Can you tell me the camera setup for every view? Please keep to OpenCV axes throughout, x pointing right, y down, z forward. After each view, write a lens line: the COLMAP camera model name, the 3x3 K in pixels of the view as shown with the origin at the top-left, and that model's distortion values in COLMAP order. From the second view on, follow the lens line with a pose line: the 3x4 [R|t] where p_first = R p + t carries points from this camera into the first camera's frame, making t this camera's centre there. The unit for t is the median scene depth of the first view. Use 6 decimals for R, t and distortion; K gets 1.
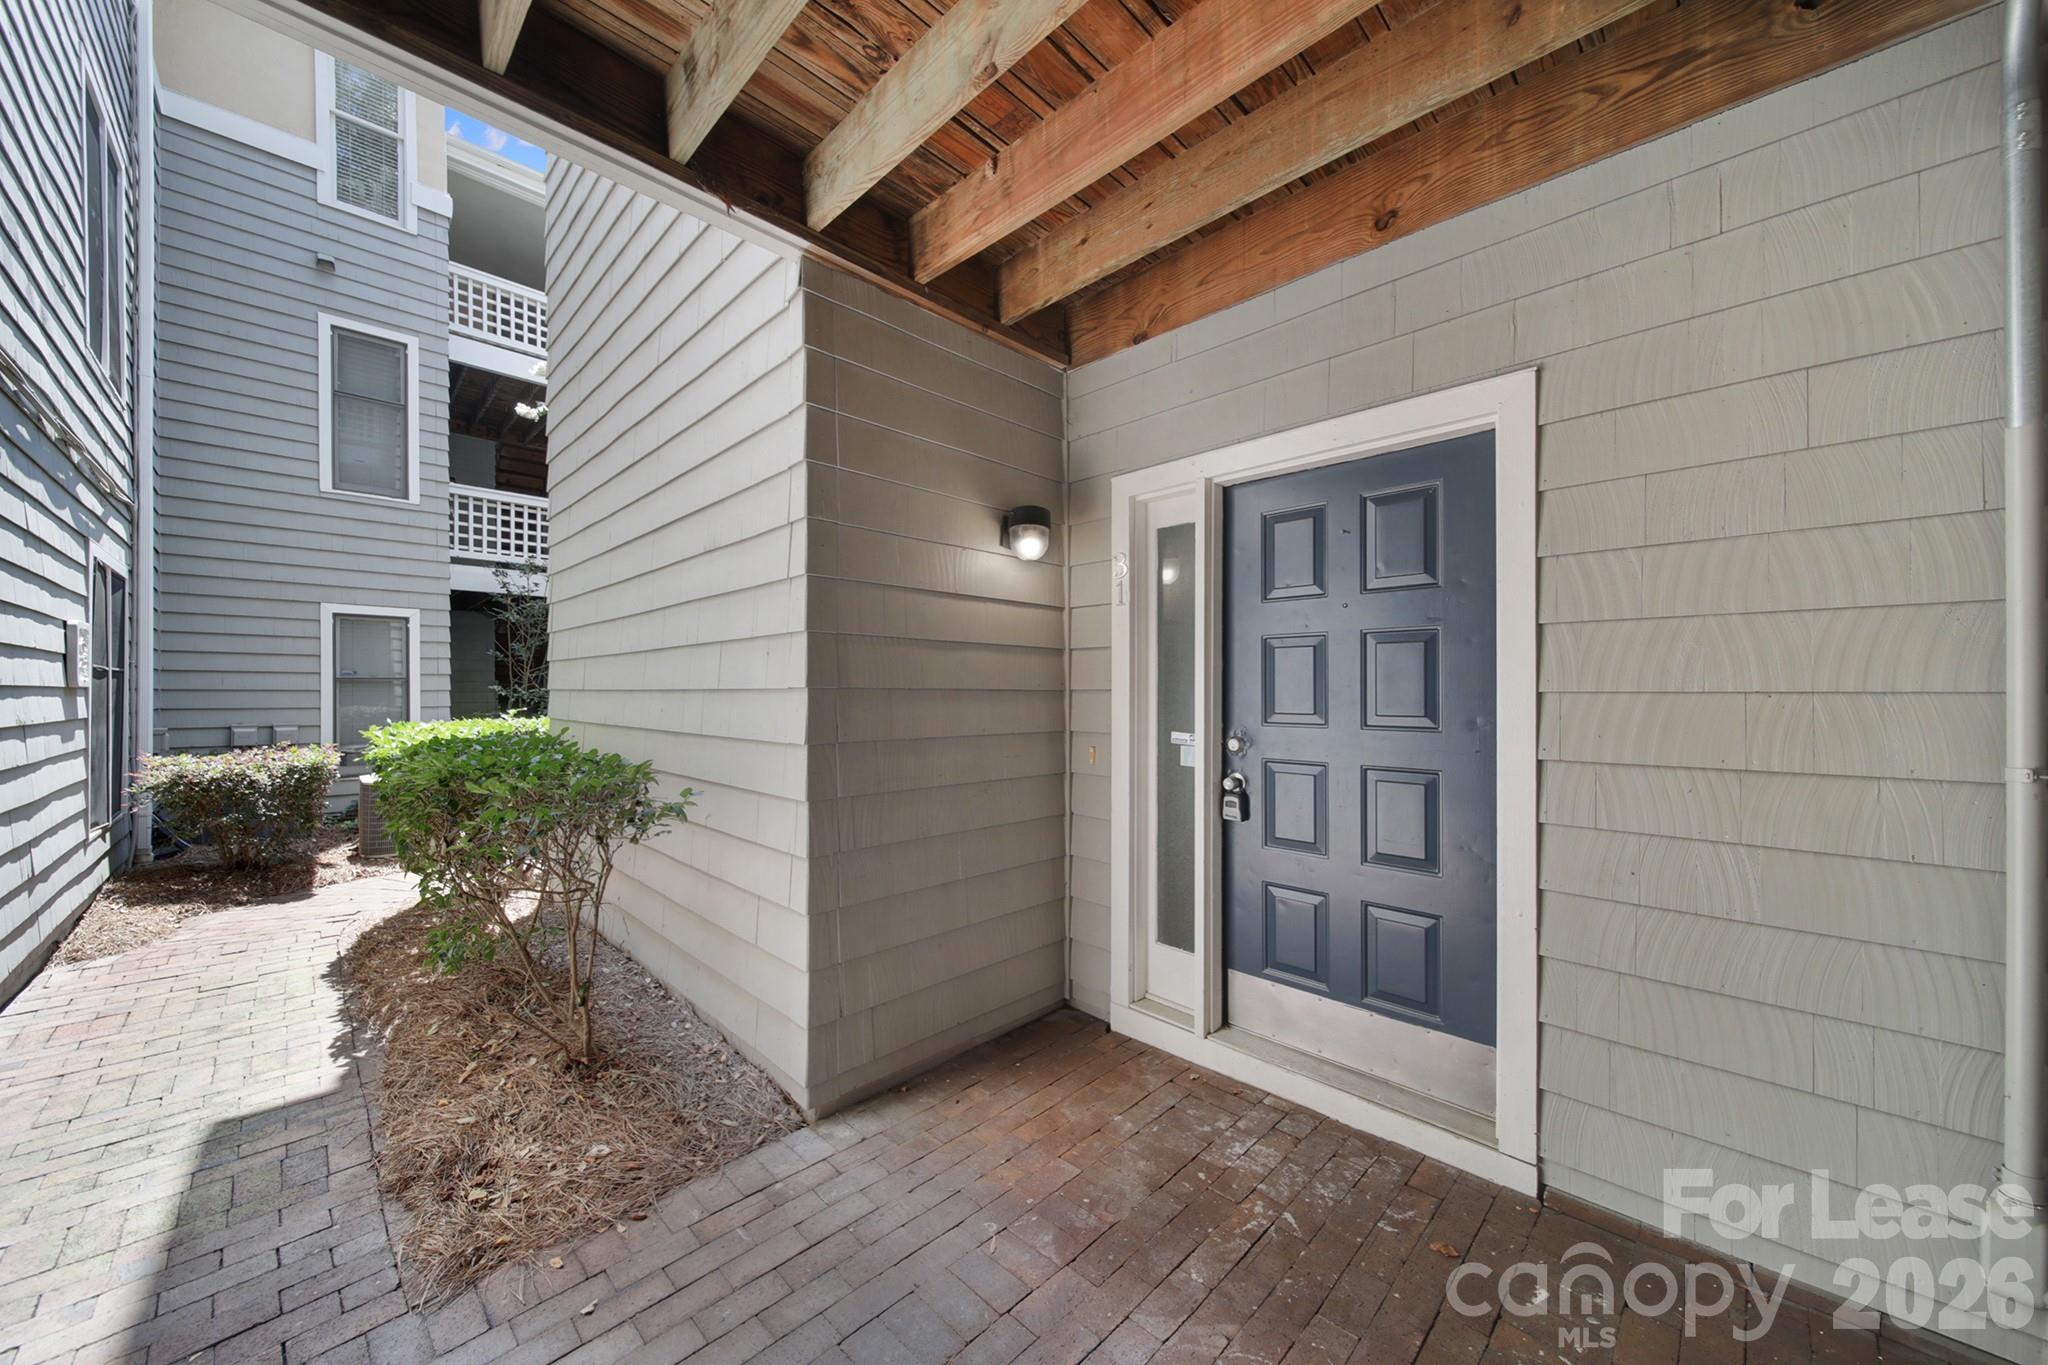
lens RADIAL K [[731.0, 0, 1024.9], [0, 731.0, 685.0], [0, 0, 1]] dist [-0.008807, -0.000425]
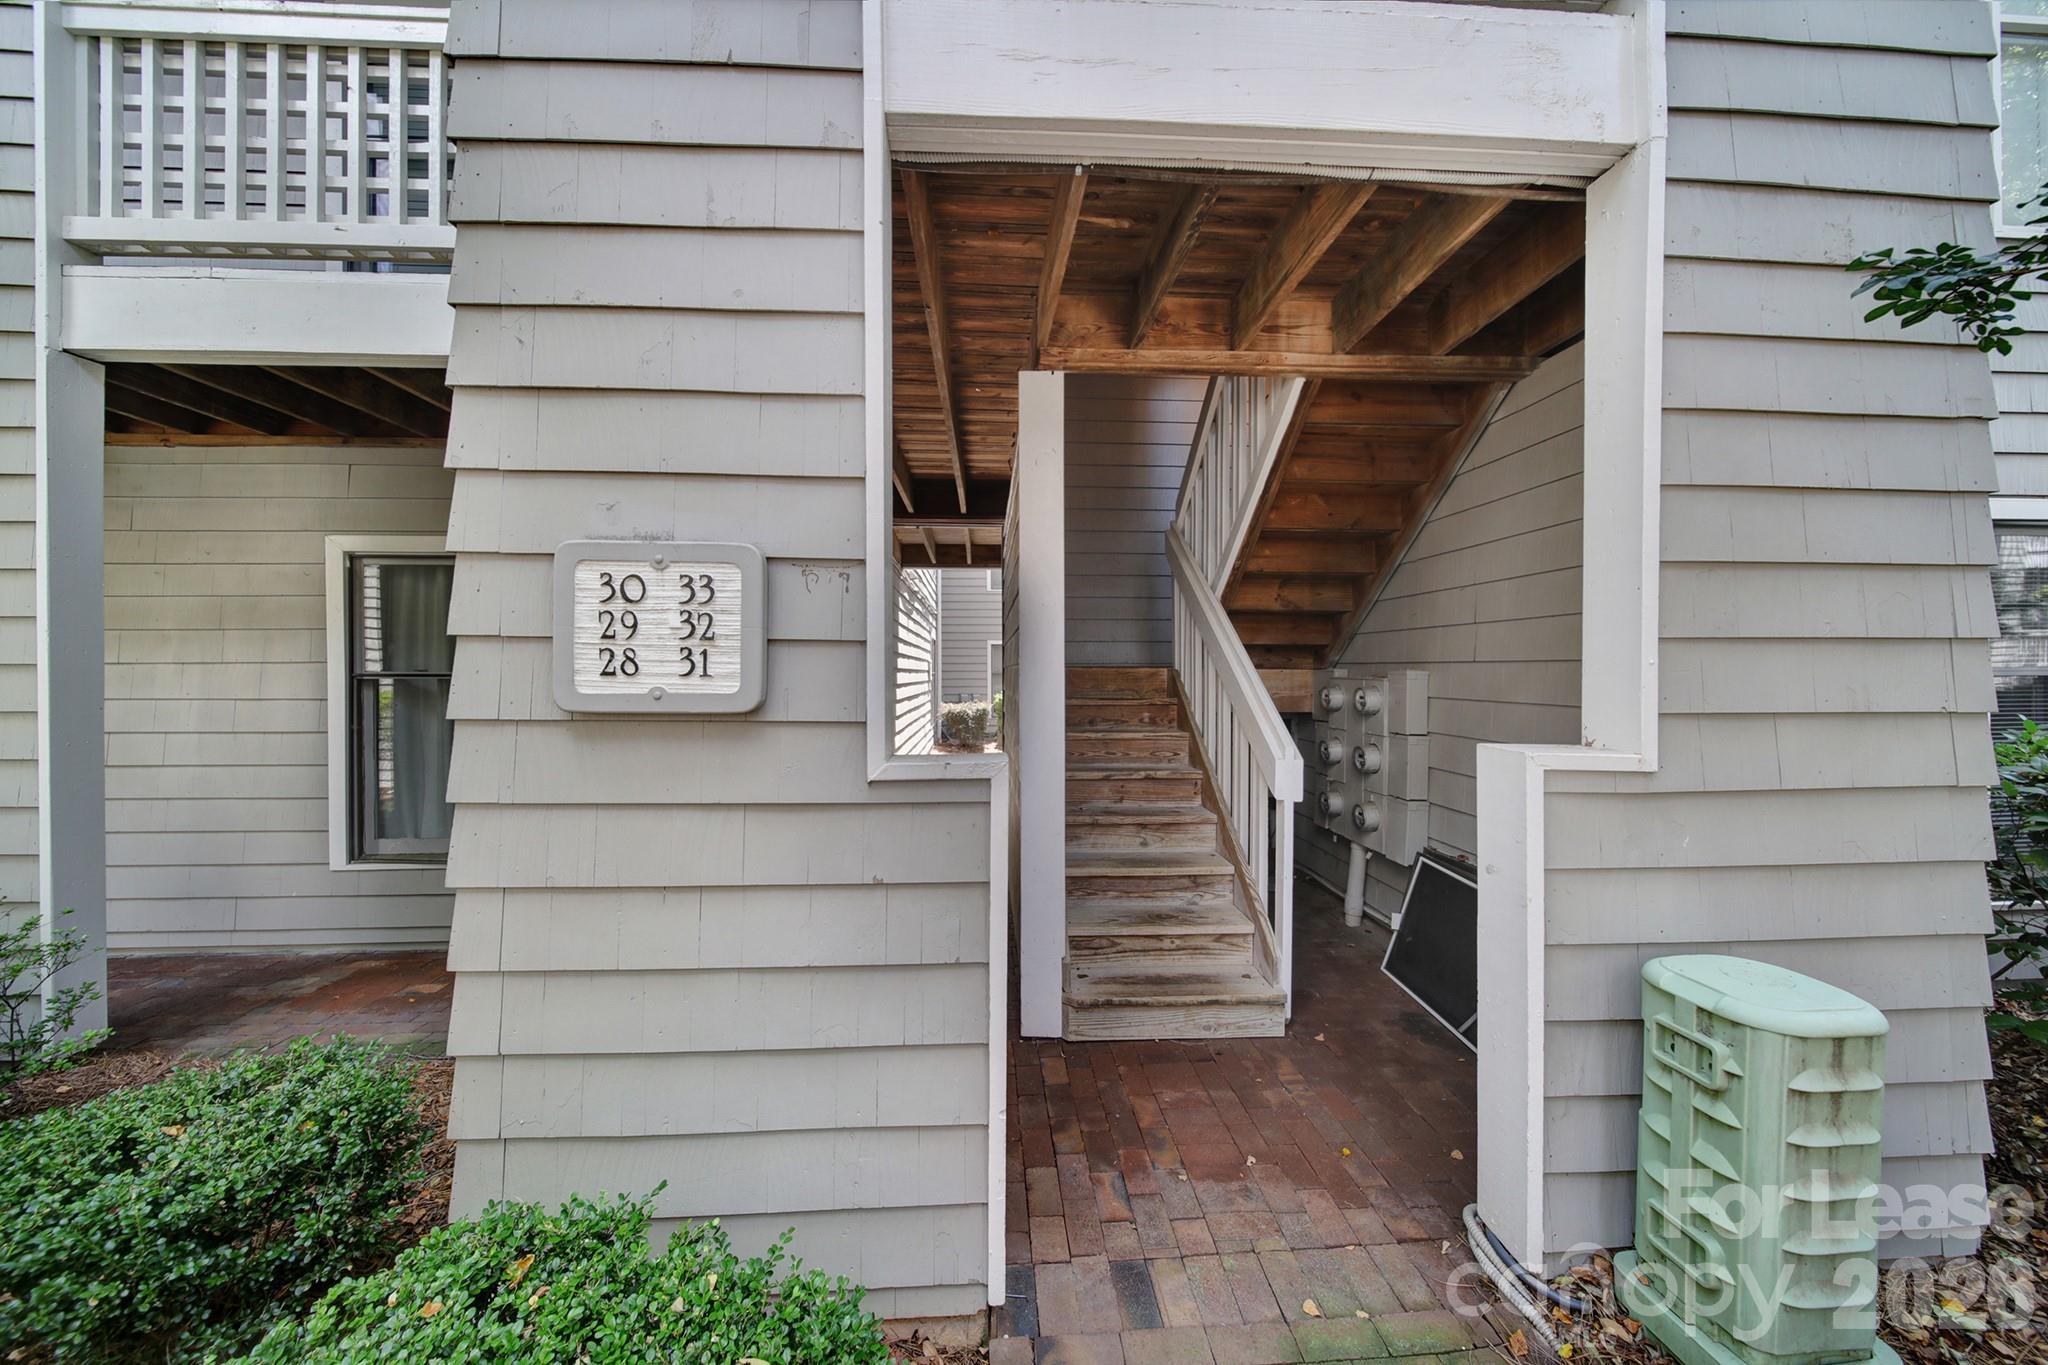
lens RADIAL K [[731.0, 0, 1024.9], [0, 731.0, 685.0], [0, 0, 1]] dist [-0.008807, -0.000425]
pose [[0.751120, 0.029352, -0.659512, 1.019565], [-0.014978, 0.999512, 0.027426, -0.064092], [0.659995, -0.010722, 0.751193, -1.037053]]
